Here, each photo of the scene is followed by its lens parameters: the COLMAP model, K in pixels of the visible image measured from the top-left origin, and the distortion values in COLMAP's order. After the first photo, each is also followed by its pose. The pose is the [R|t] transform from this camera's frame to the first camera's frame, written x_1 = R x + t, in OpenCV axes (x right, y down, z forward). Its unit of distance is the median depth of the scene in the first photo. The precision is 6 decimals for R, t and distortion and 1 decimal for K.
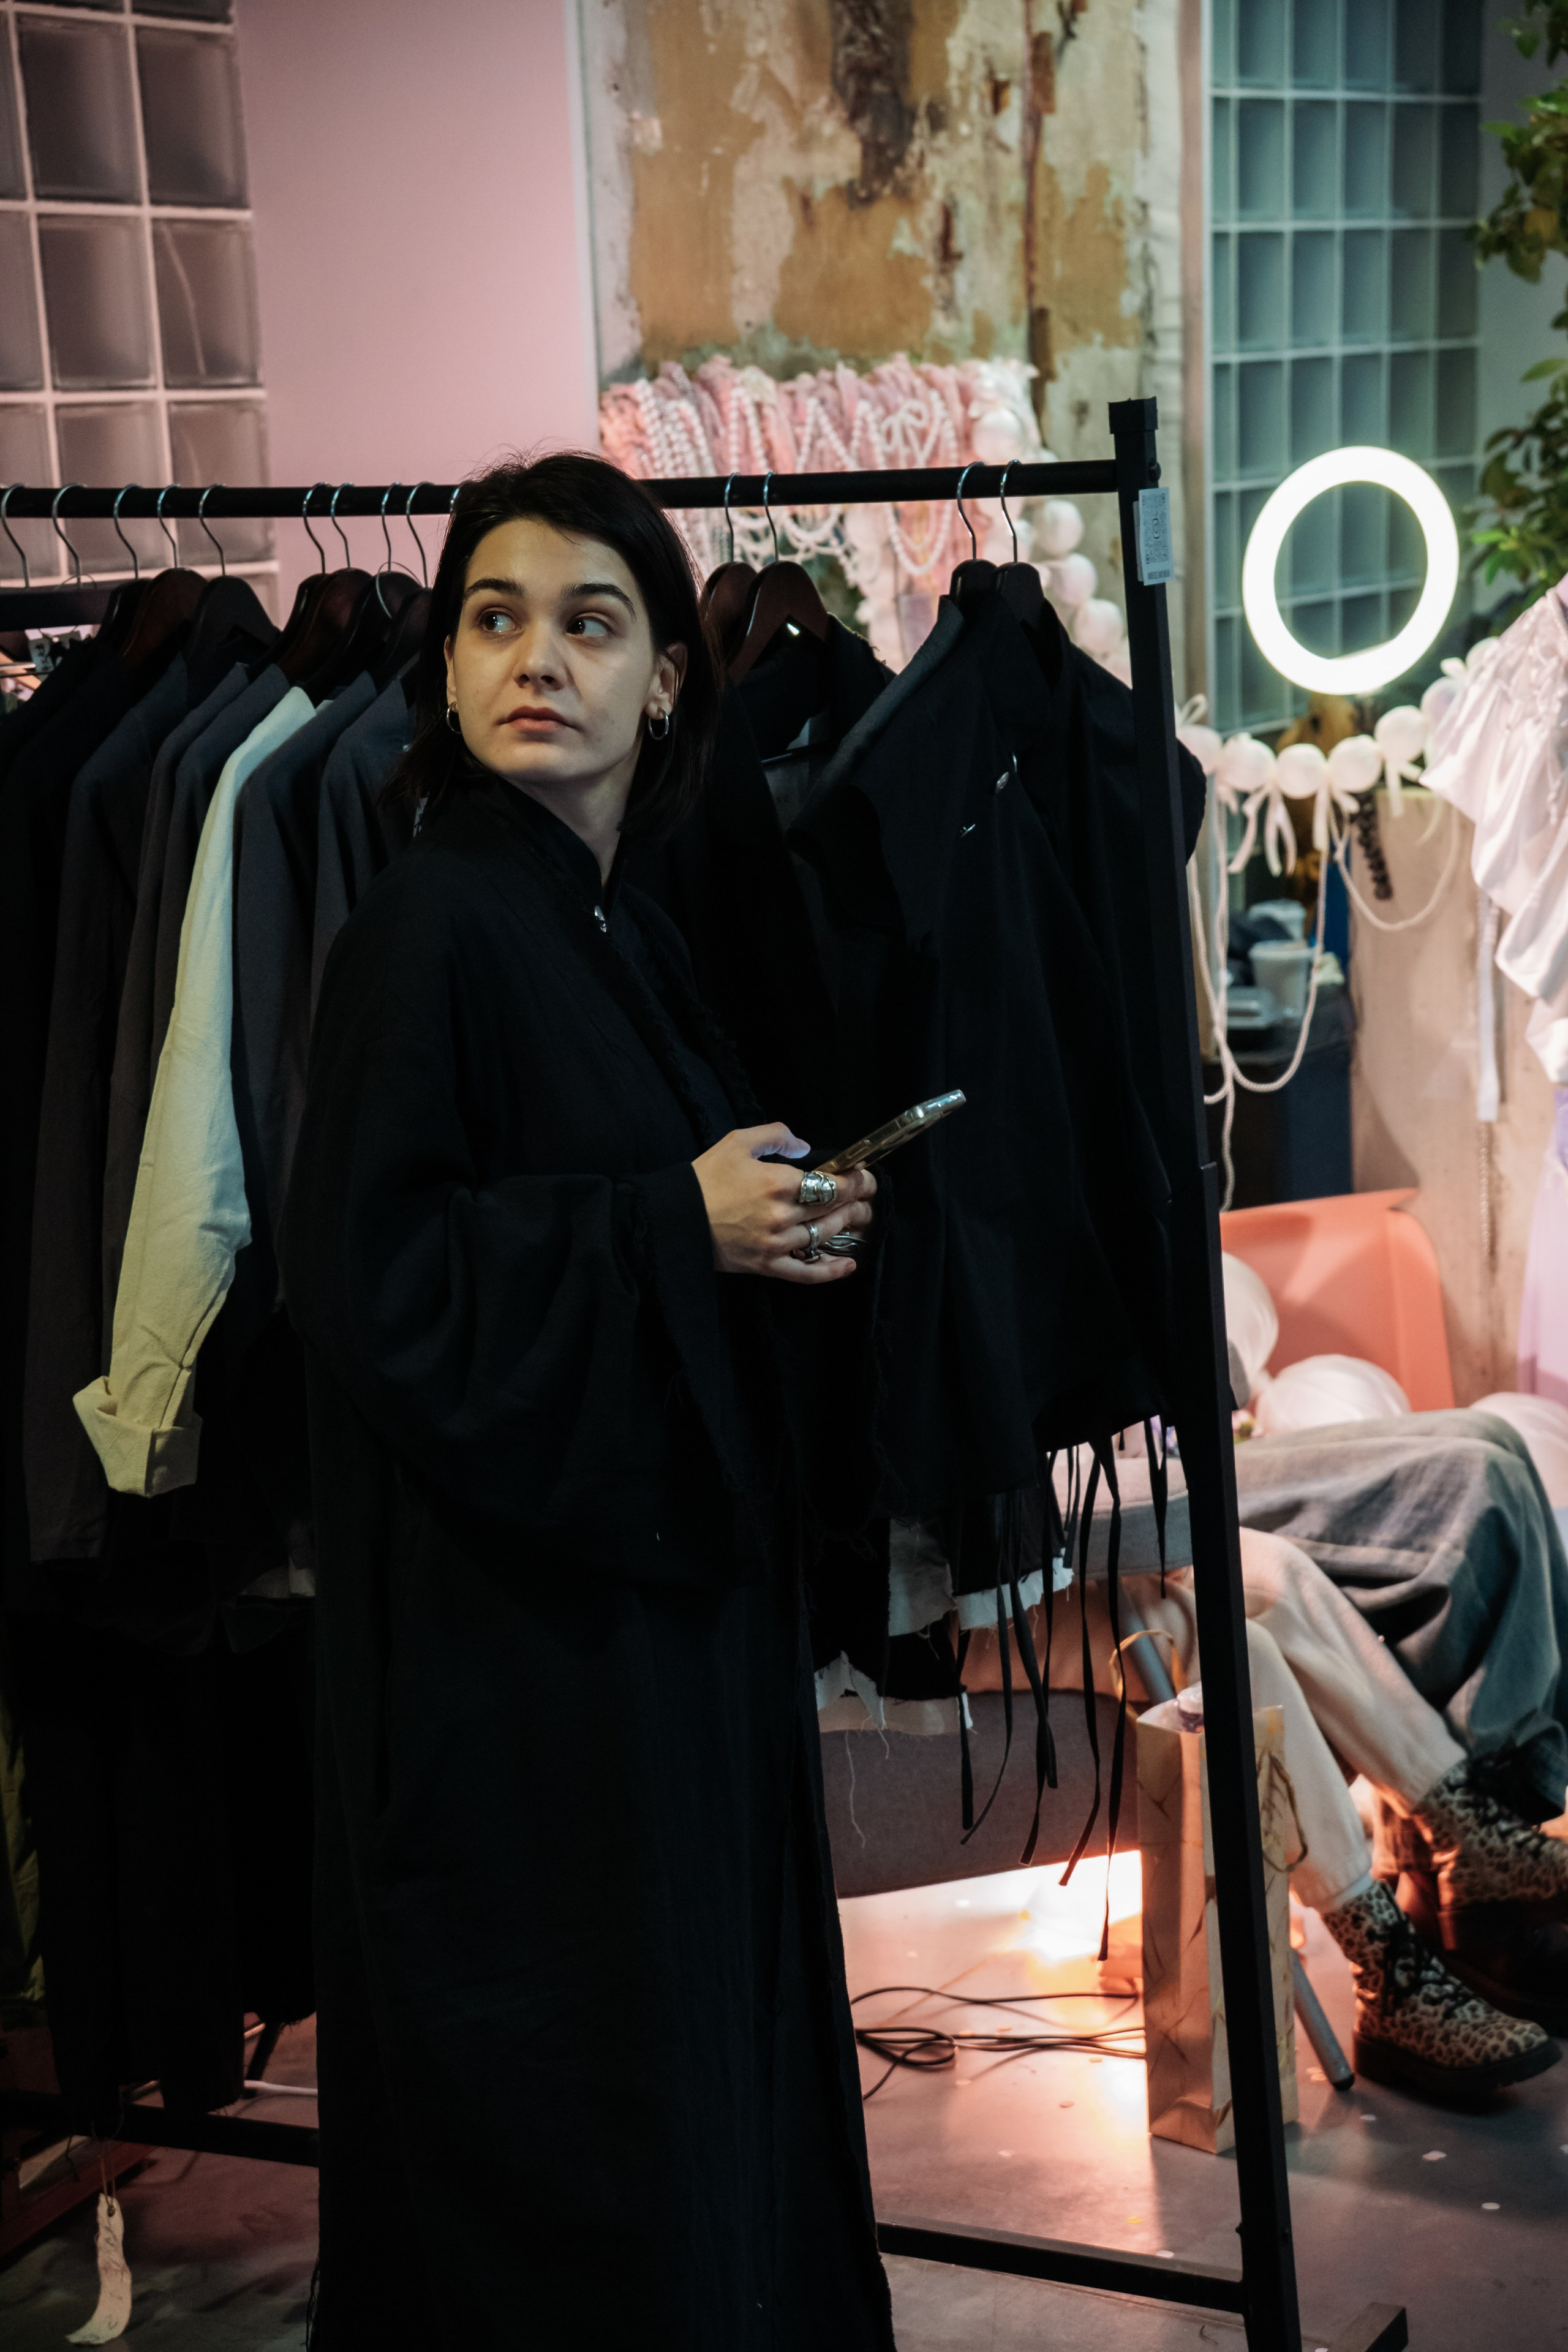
lens RADIAL K [[4899.6, 0, 803.3], [0, 4899.6, 1171.8], [0, 0, 1]] dist [0.591045, 0.708094]
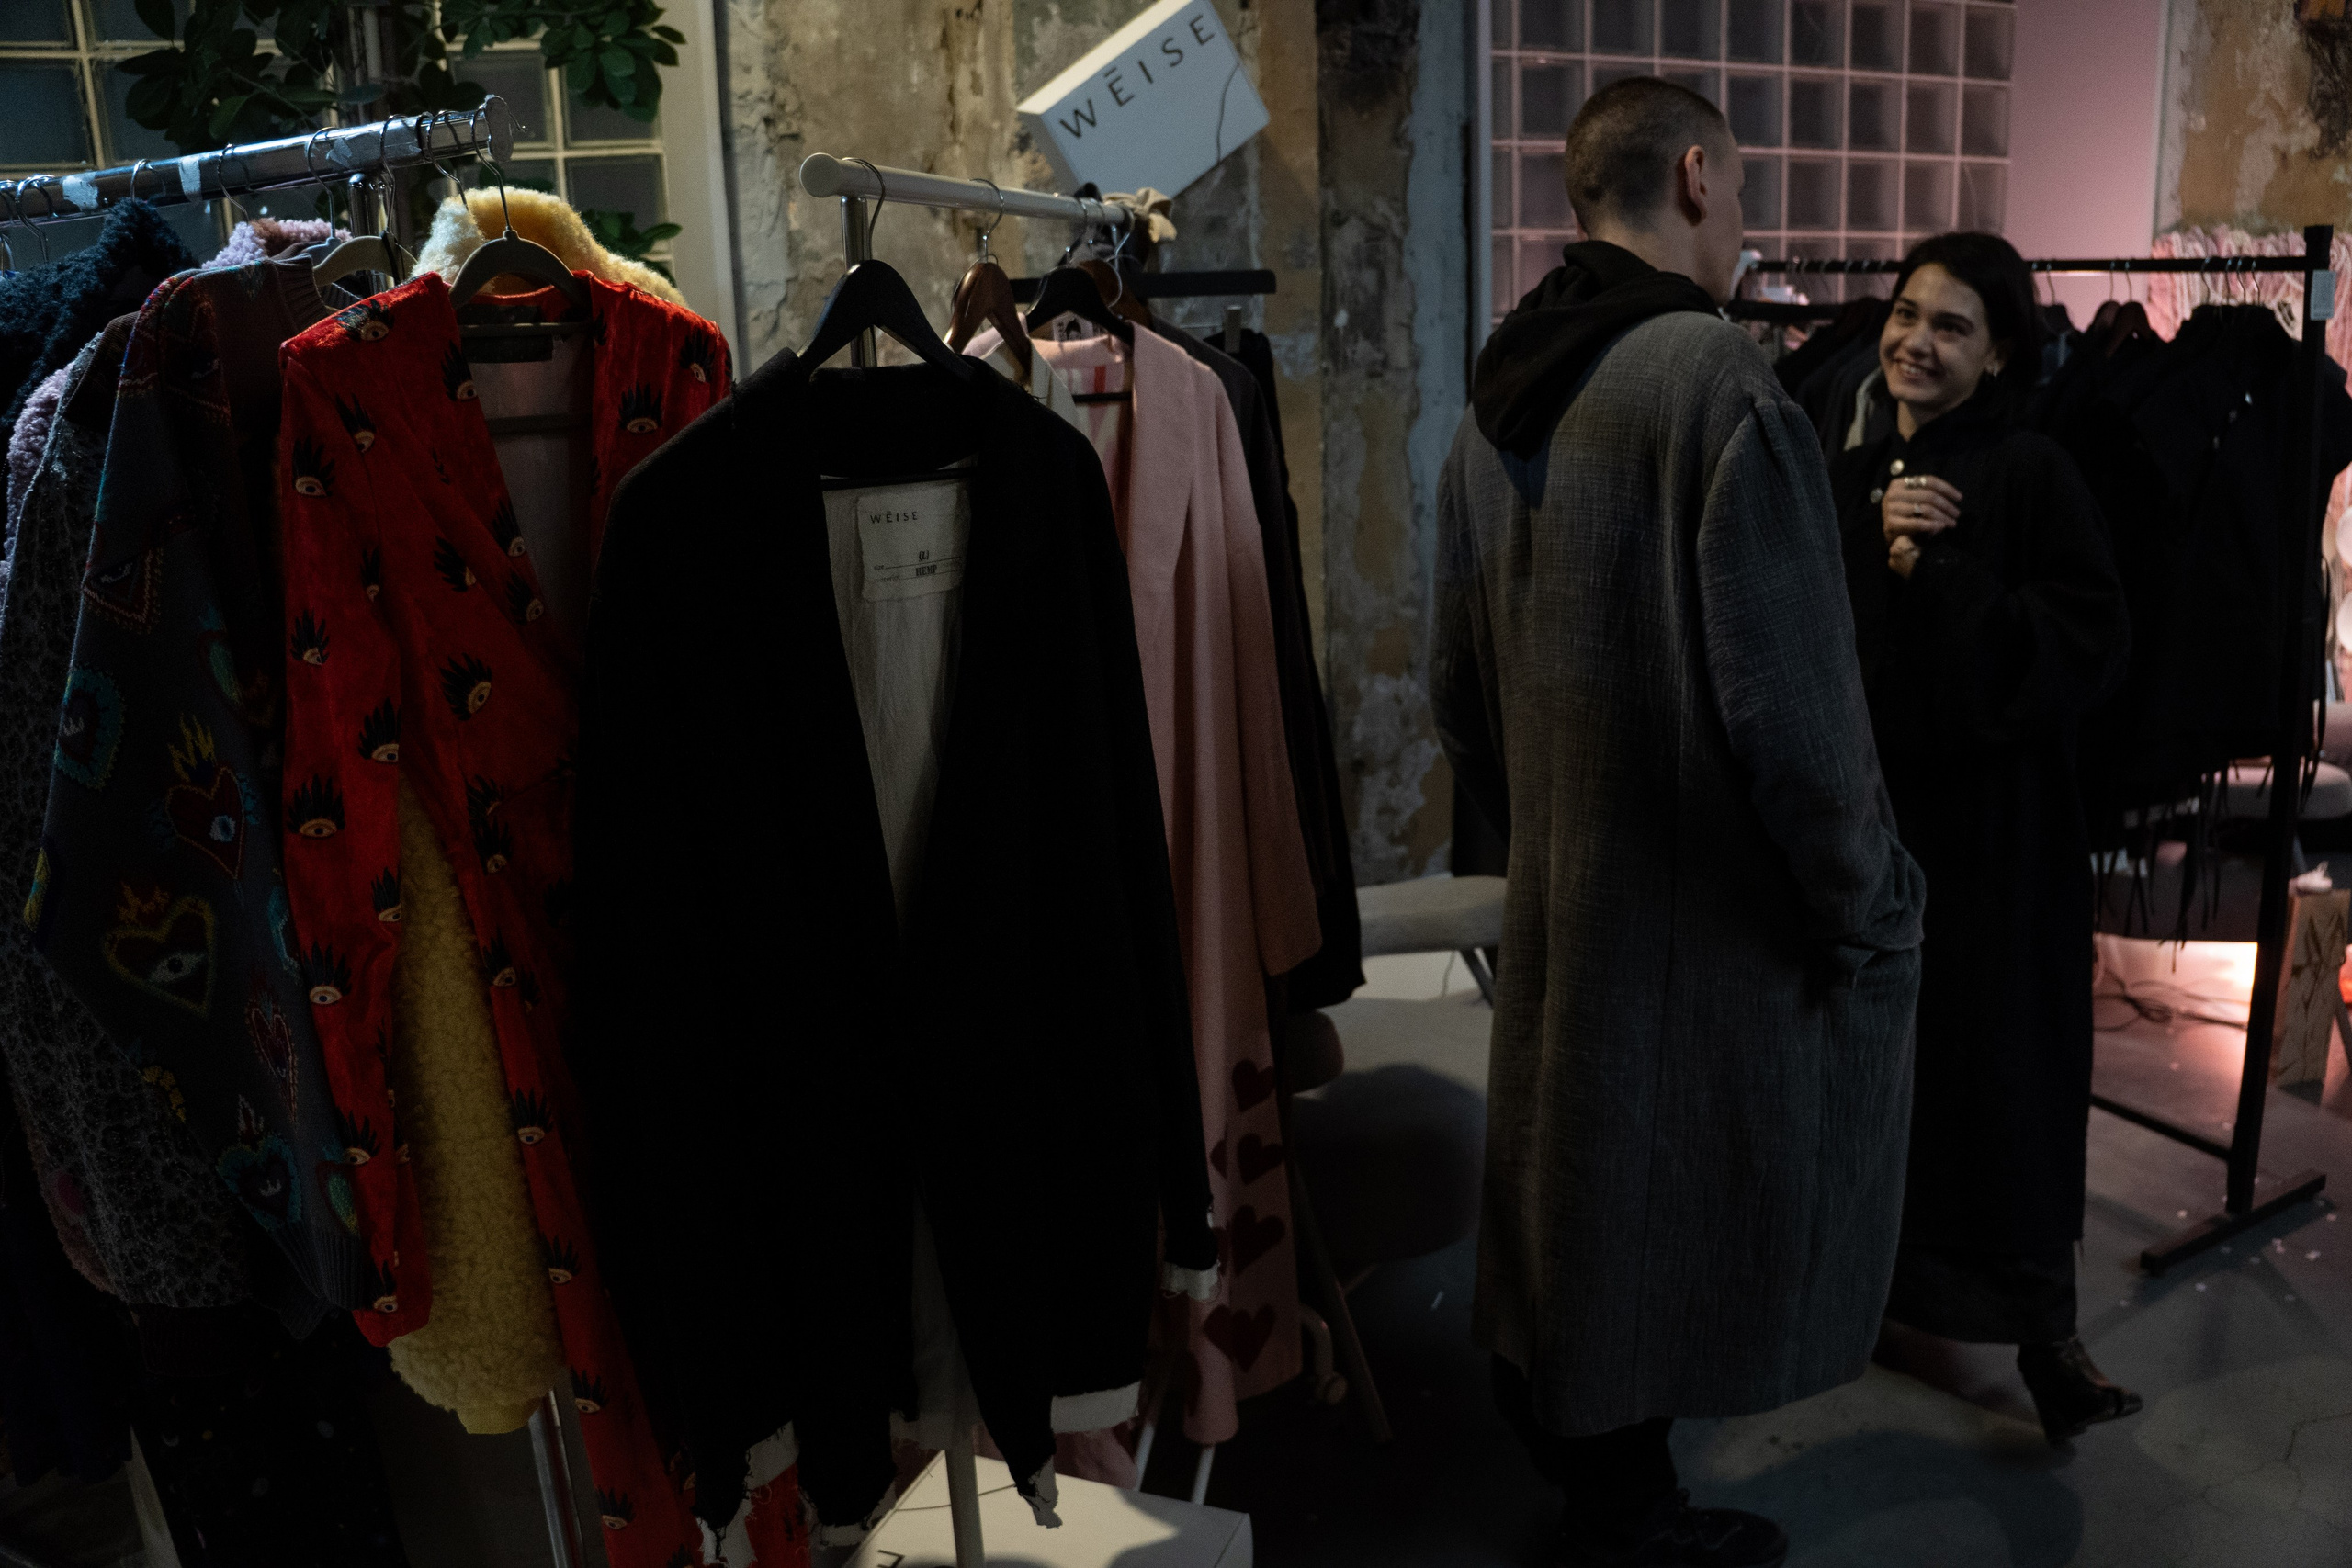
lens RADIAL K [[1841.3, 0, 1176.0], [0, 1841.3, 784.0], [0, 0, 1]] dist [-0.205732, 0.131066]
pose [[0.810250, 0.168322, -0.561393, 0.073365], [-0.092230, 0.982556, 0.161484, -0.004659], [0.578782, -0.079065, 0.811641, 0.120808]]
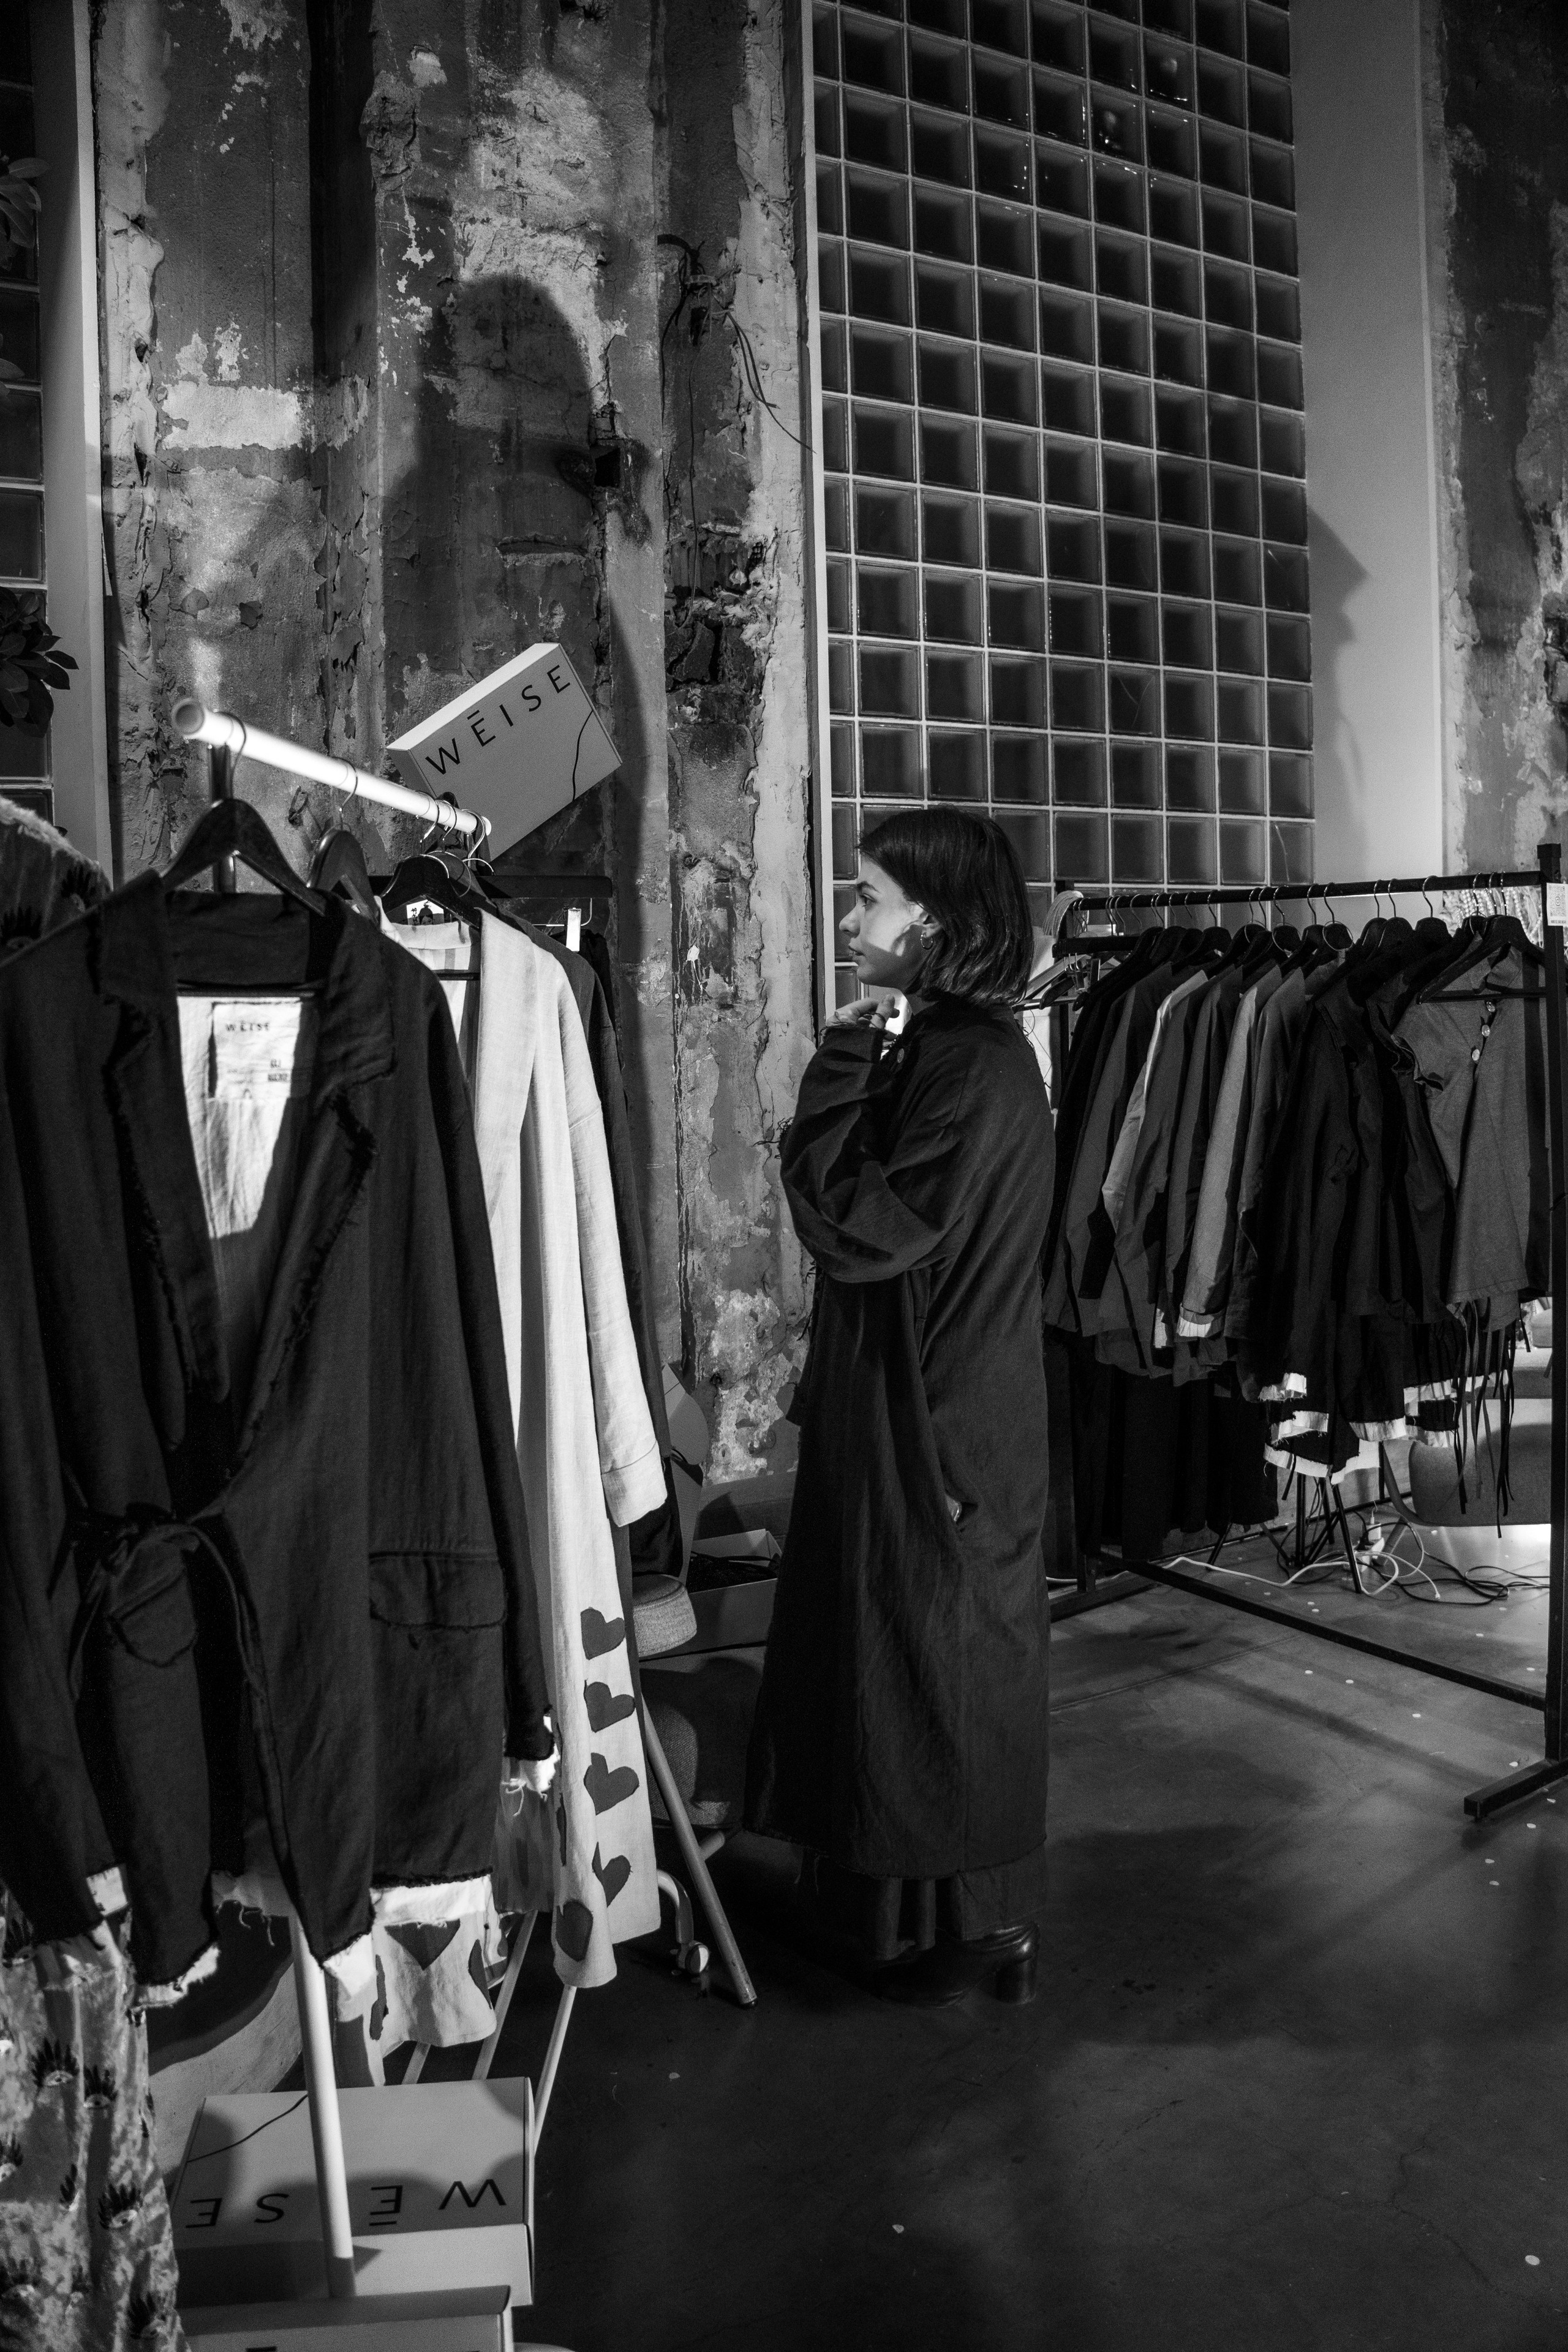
lens RADIAL K [[1841.5, 0, 795.2], [0, 1841.5, 1167.7], [0, 0, 1]] dist [-0.205732, 0.131066]
pose [[0.877385, 0.066933, -0.475095, 0.098765], [-0.085978, 0.996126, -0.018443, 0.019861], [0.472020, 0.057029, 0.879741, 0.103702]]
